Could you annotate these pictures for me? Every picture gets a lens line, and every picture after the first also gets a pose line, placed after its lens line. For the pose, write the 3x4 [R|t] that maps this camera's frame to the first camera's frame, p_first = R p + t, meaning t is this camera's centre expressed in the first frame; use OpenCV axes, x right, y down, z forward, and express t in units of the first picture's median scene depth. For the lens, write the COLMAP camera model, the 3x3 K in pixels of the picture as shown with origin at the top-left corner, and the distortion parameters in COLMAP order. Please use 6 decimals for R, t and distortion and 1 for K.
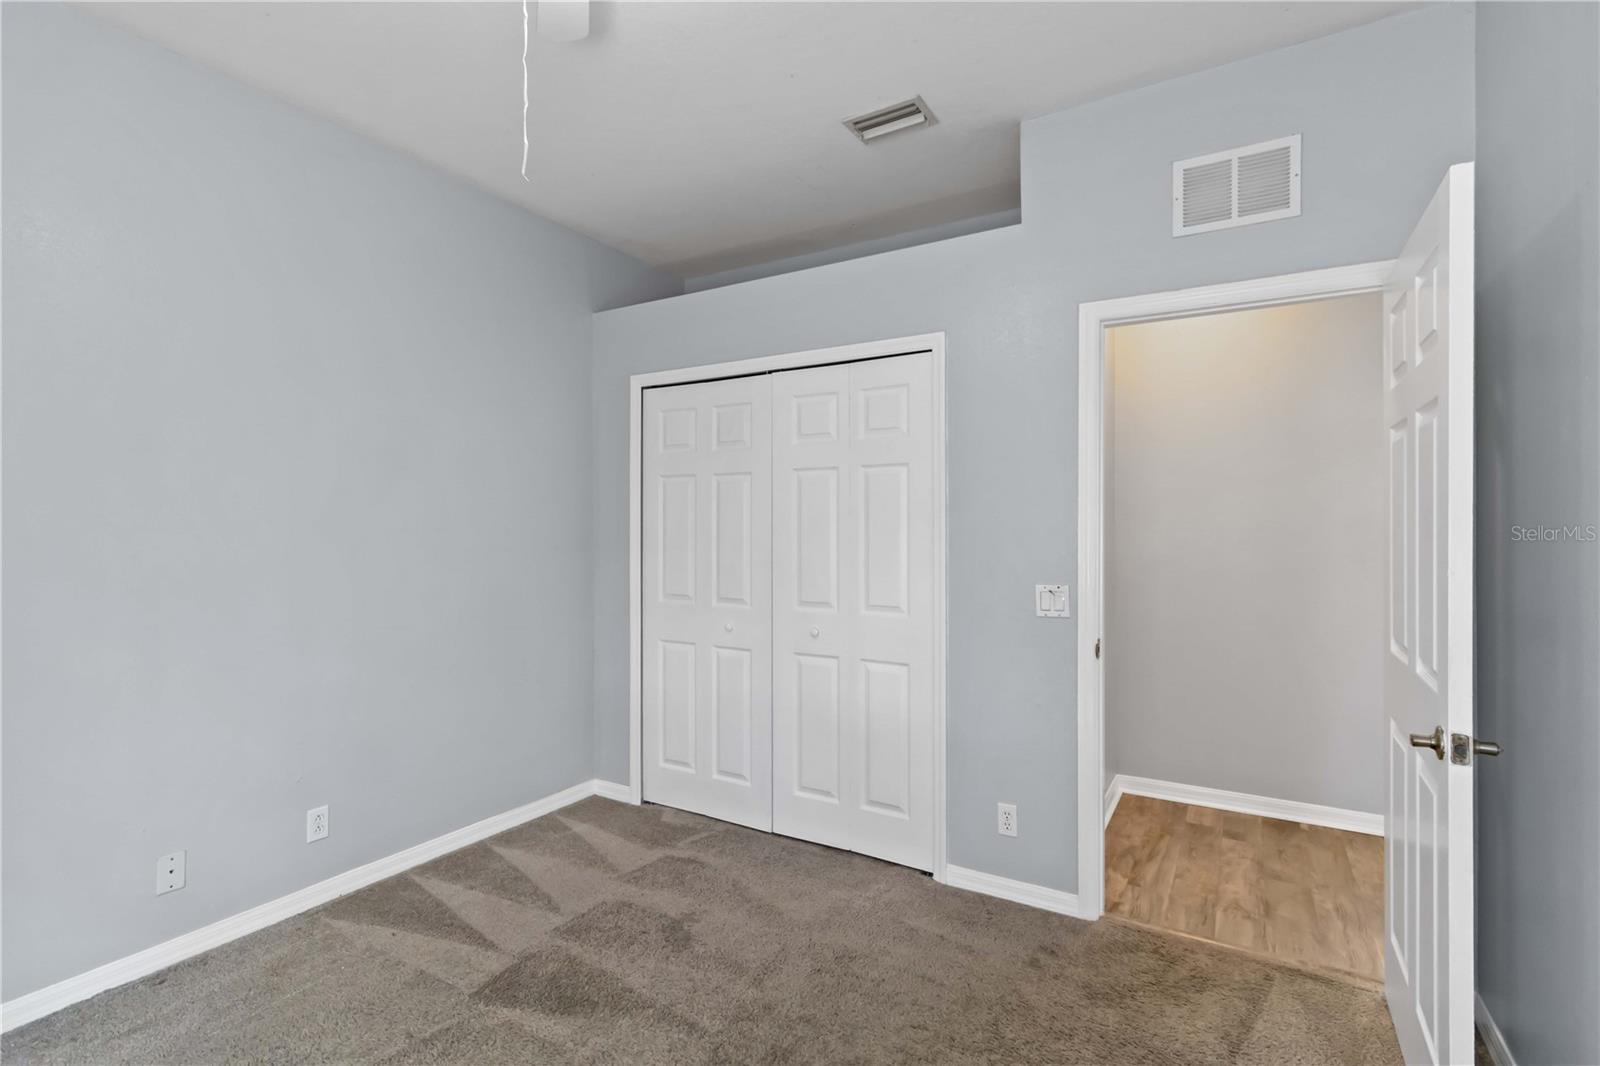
lens RADIAL K [[747.6, 0, 805.2], [0, 747.6, 530.5], [0, 0, 1]] dist [0.005913, 0.001682]
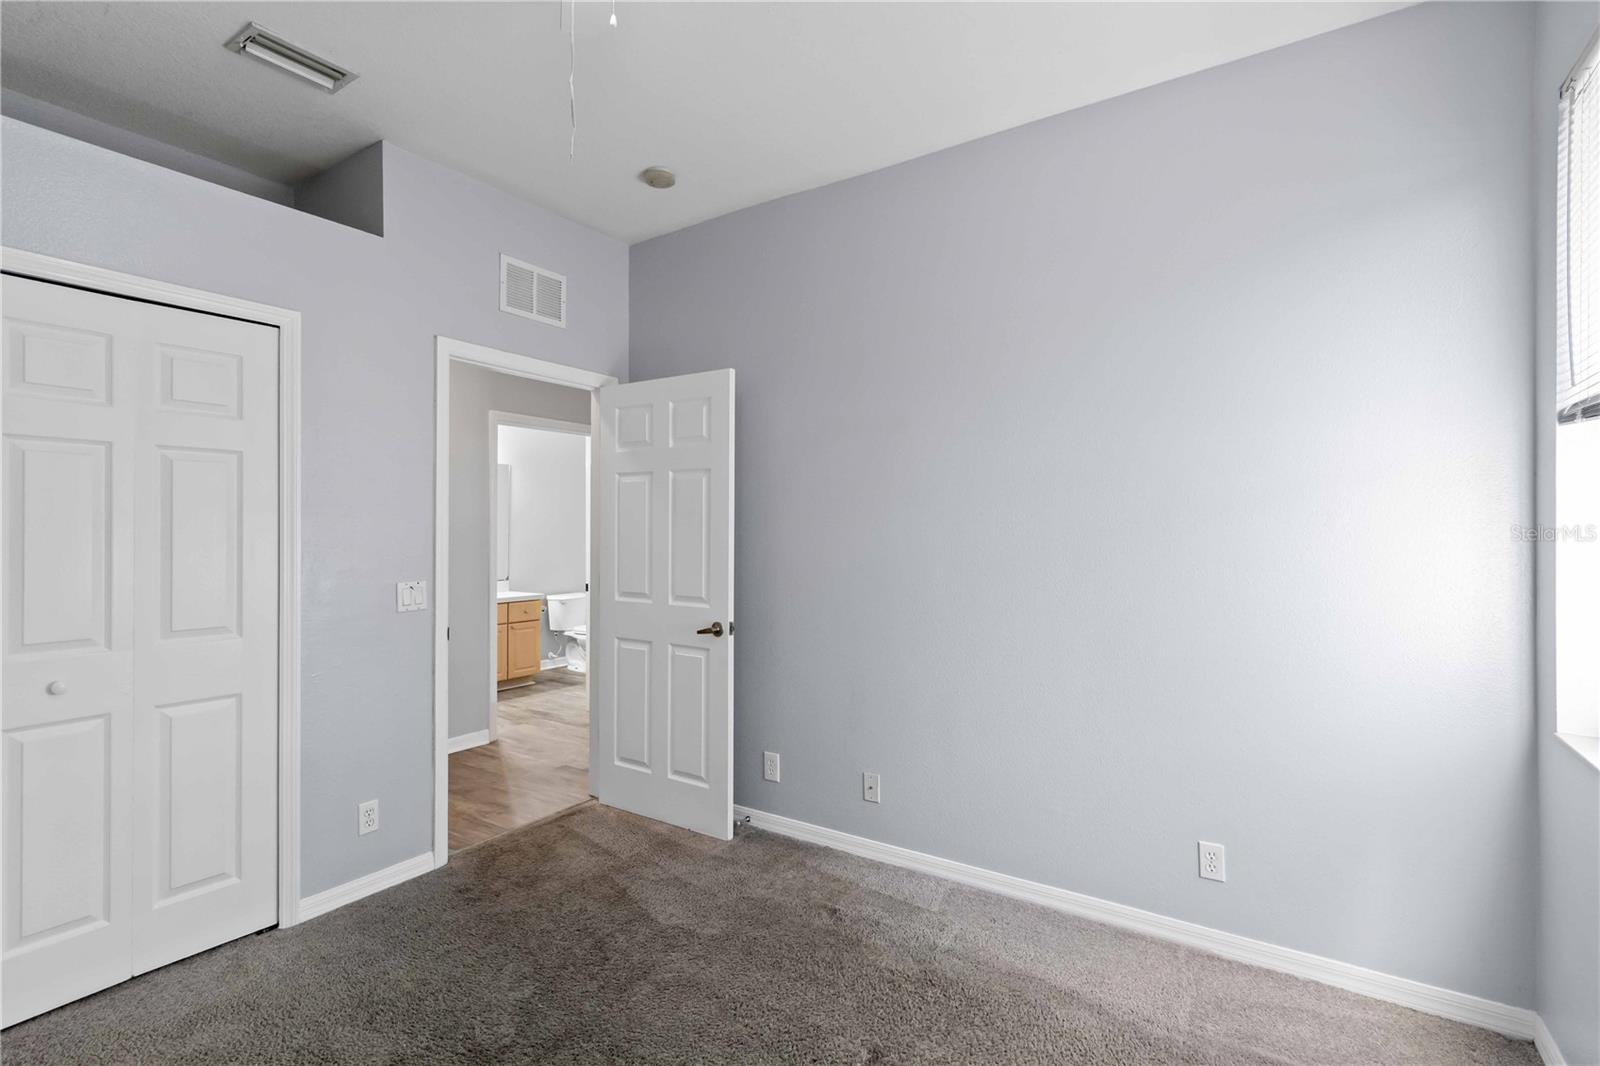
lens RADIAL K [[747.6, 0, 807.7], [0, 747.6, 530.6], [0, 0, 1]] dist [0.005913, 0.001682]
pose [[0.036142, -0.001078, 0.999346, -0.747883], [0.000648, 0.999999, 0.001055, -0.002802], [-0.999346, 0.000609, 0.036143, 0.379643]]
